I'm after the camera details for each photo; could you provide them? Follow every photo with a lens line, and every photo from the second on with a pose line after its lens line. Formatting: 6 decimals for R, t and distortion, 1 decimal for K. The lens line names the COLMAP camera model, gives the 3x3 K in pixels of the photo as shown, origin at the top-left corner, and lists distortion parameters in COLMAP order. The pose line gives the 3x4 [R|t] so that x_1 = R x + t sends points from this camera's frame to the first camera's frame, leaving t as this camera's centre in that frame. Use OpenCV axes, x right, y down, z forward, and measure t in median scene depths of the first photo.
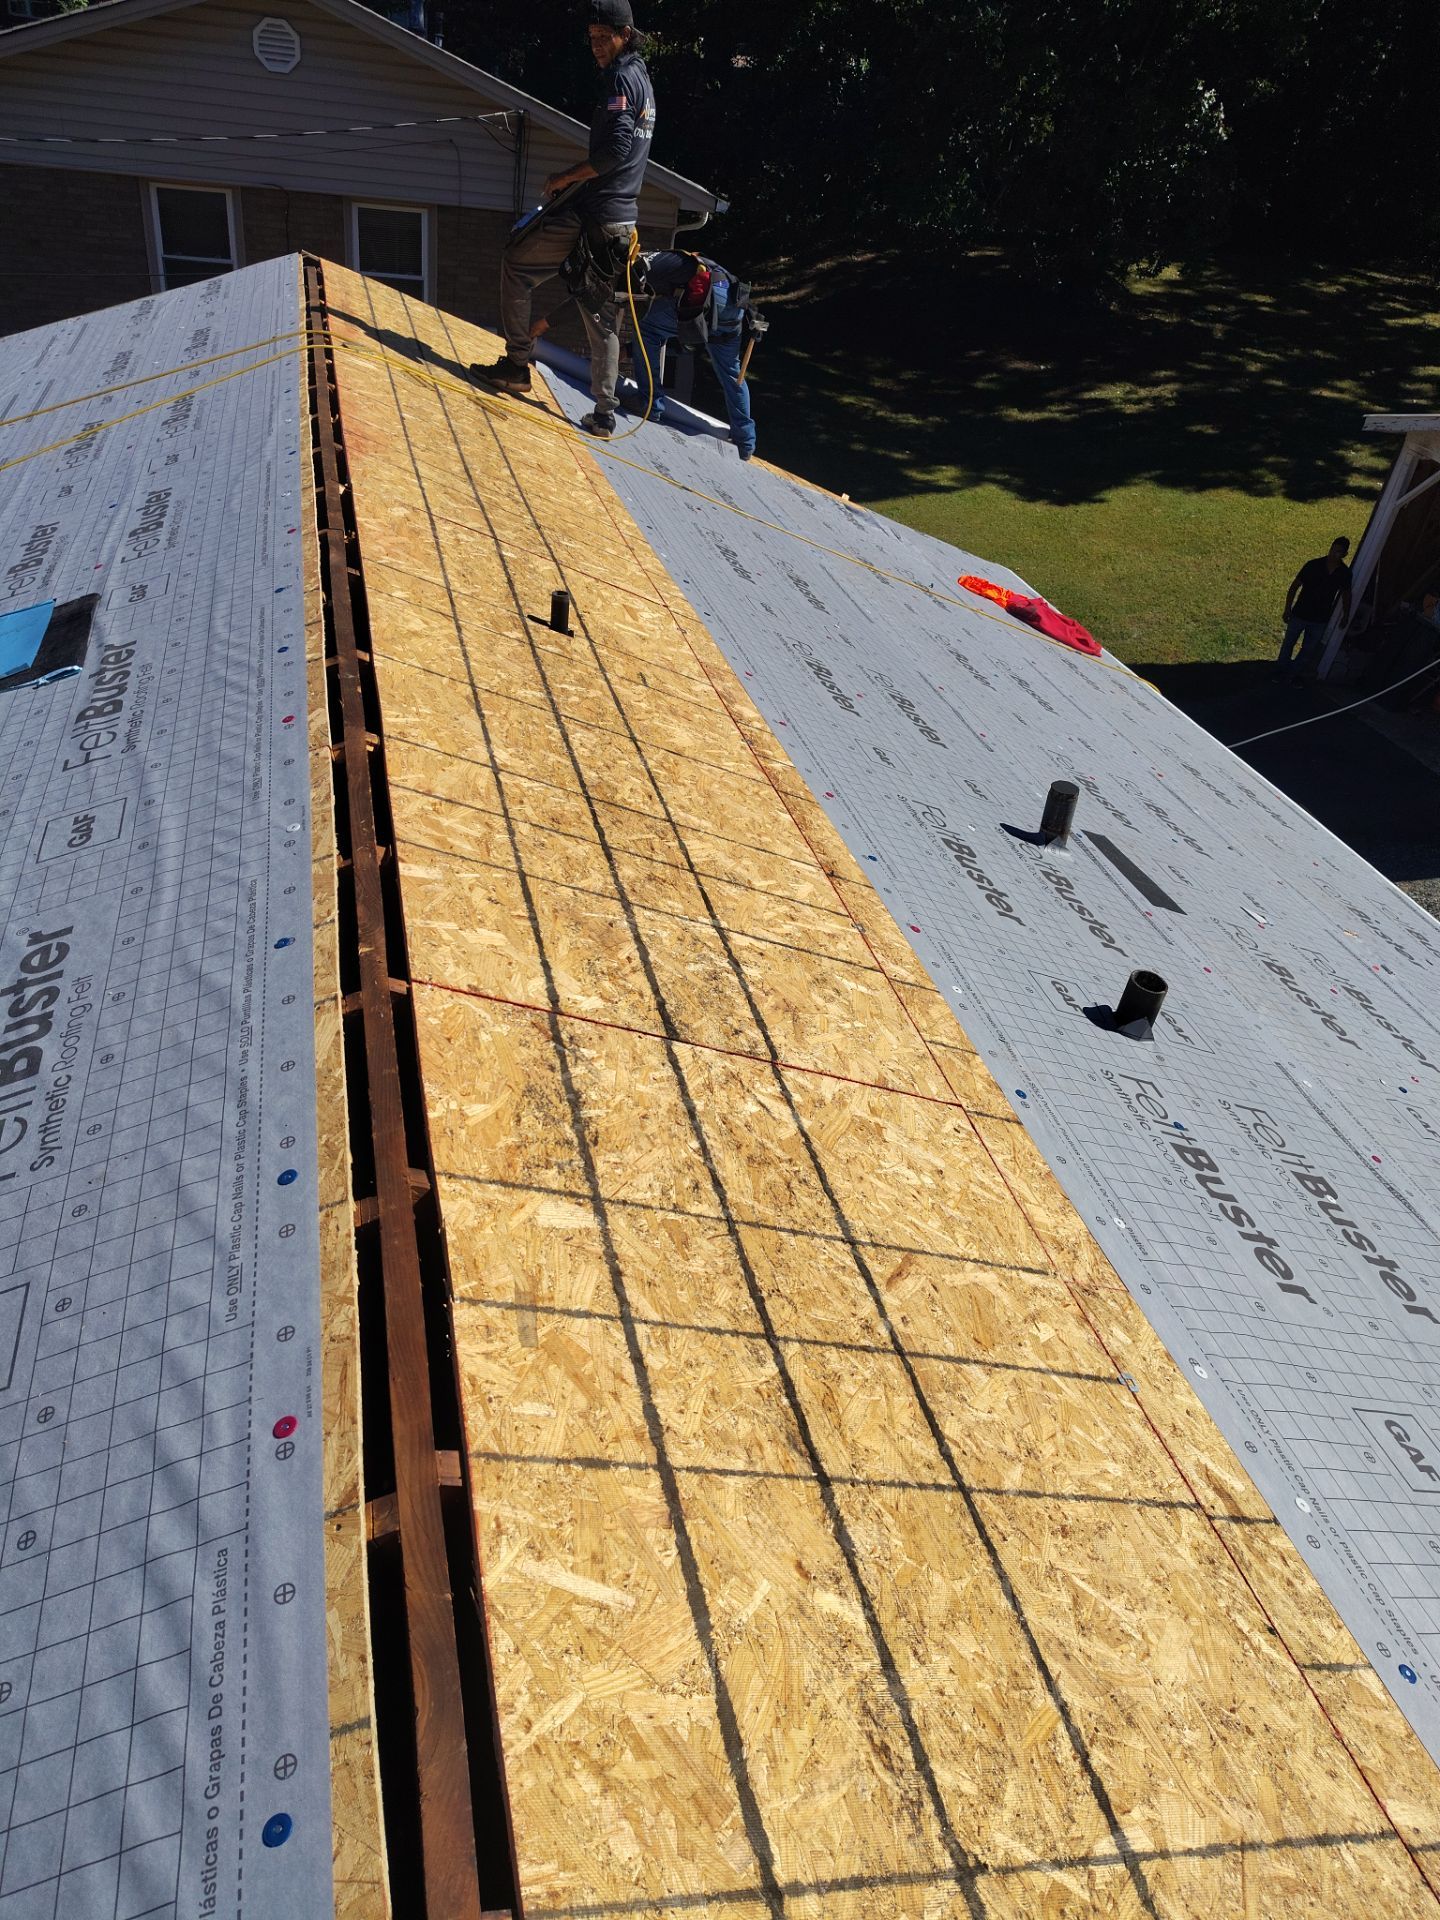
lens RADIAL K [[1296.3, 0, 752.6], [0, 1296.3, 959.8], [0, 0, 1]] dist [0.051702, -0.058127]
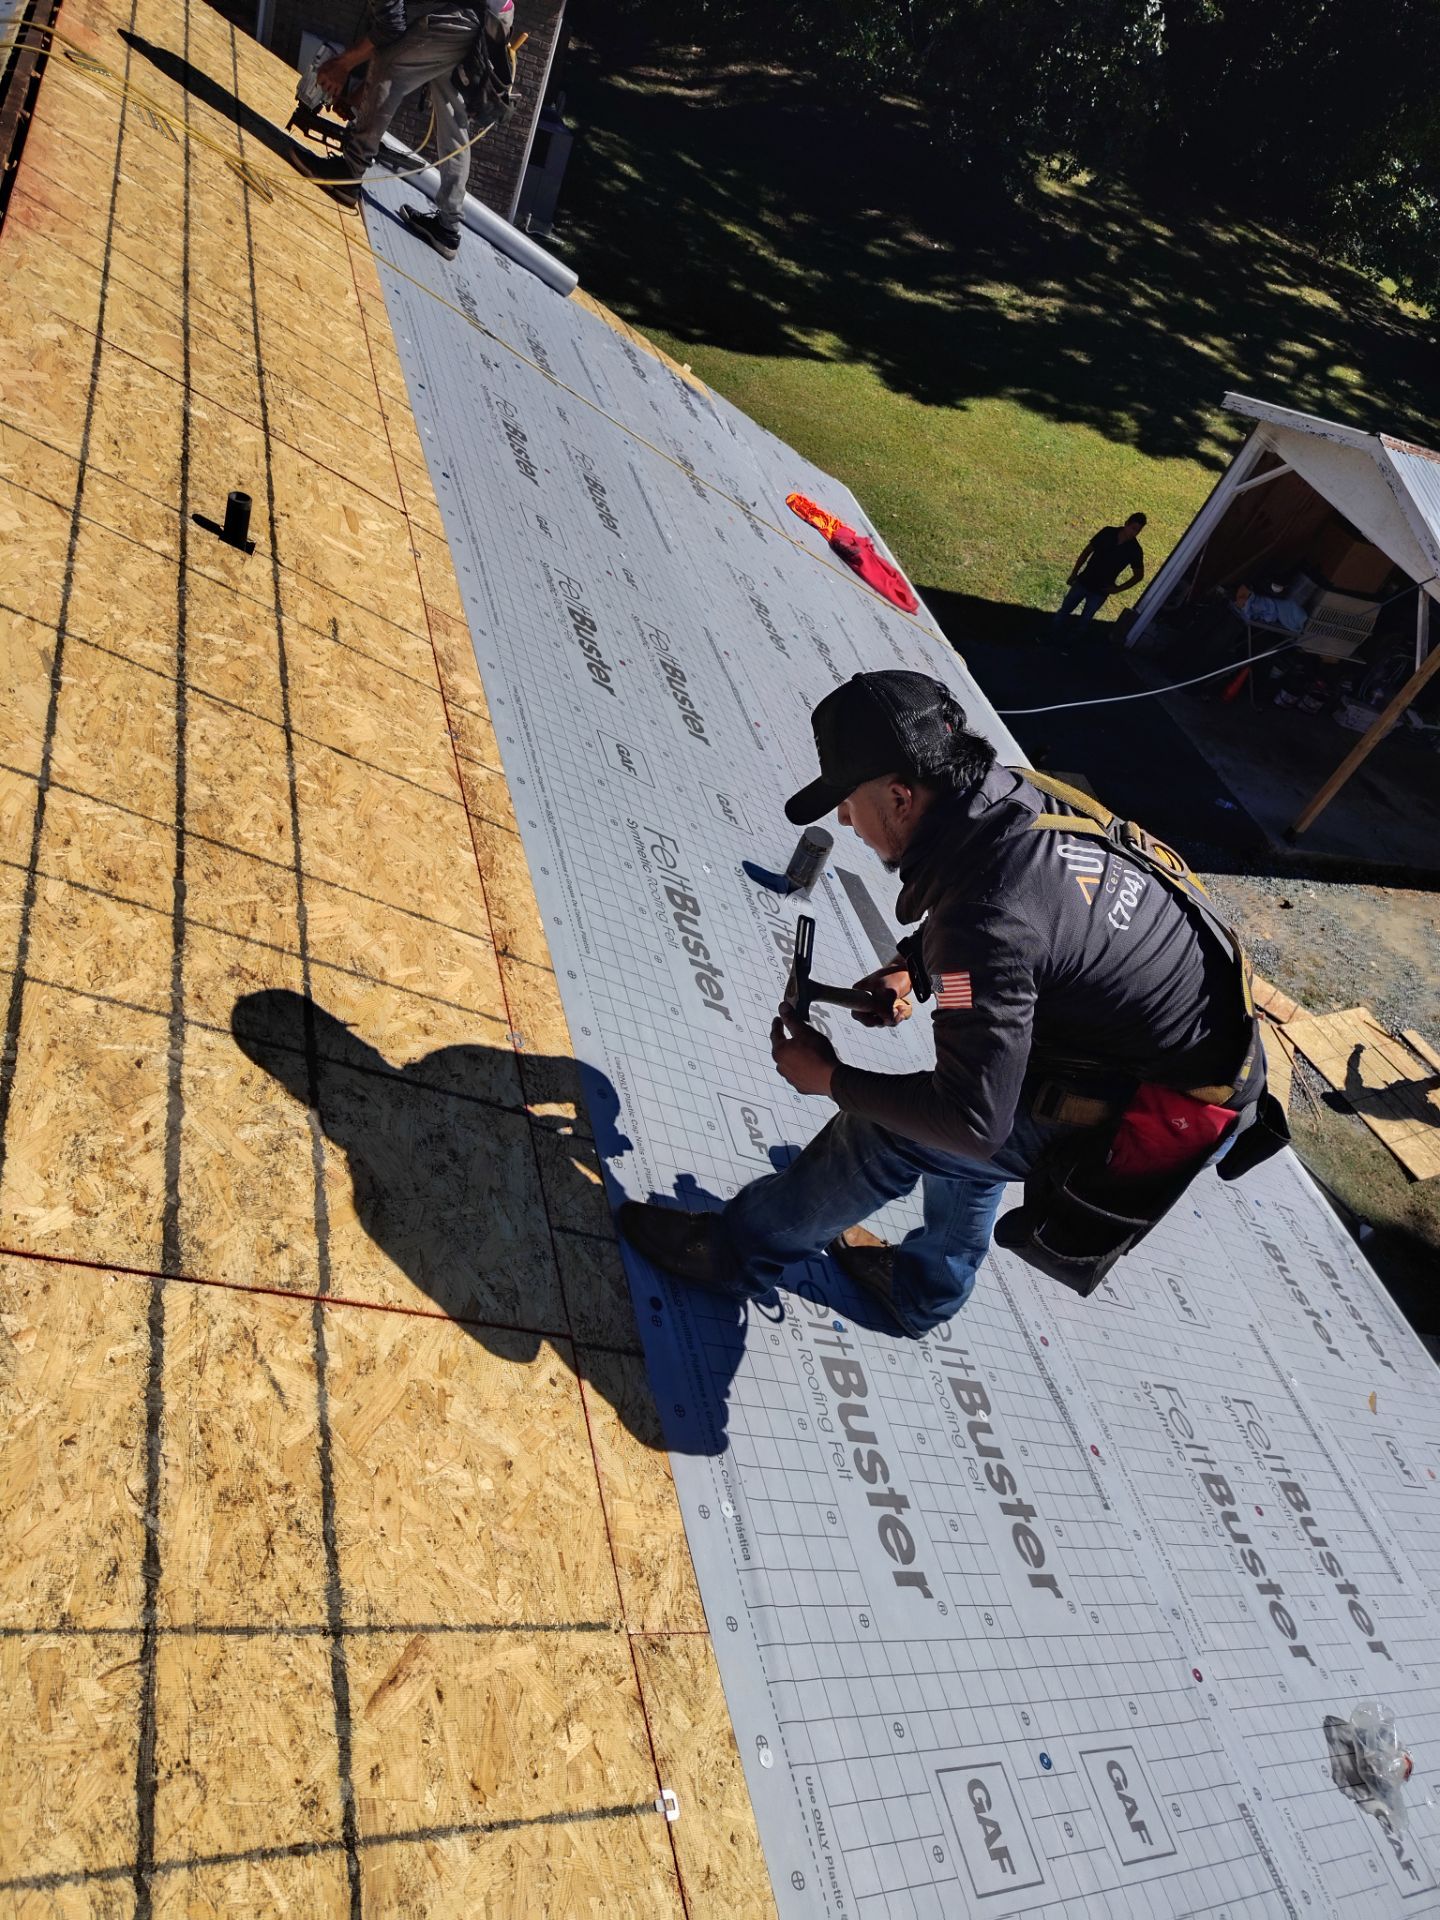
lens RADIAL K [[1296.3, 0, 752.6], [0, 1296.3, 959.8], [0, 0, 1]] dist [0.051702, -0.058127]
pose [[0.968925, 0.168205, 0.181358, 0.065383], [-0.188248, 0.977065, 0.099530, -0.173397], [-0.160457, -0.130577, 0.978368, 0.169175]]
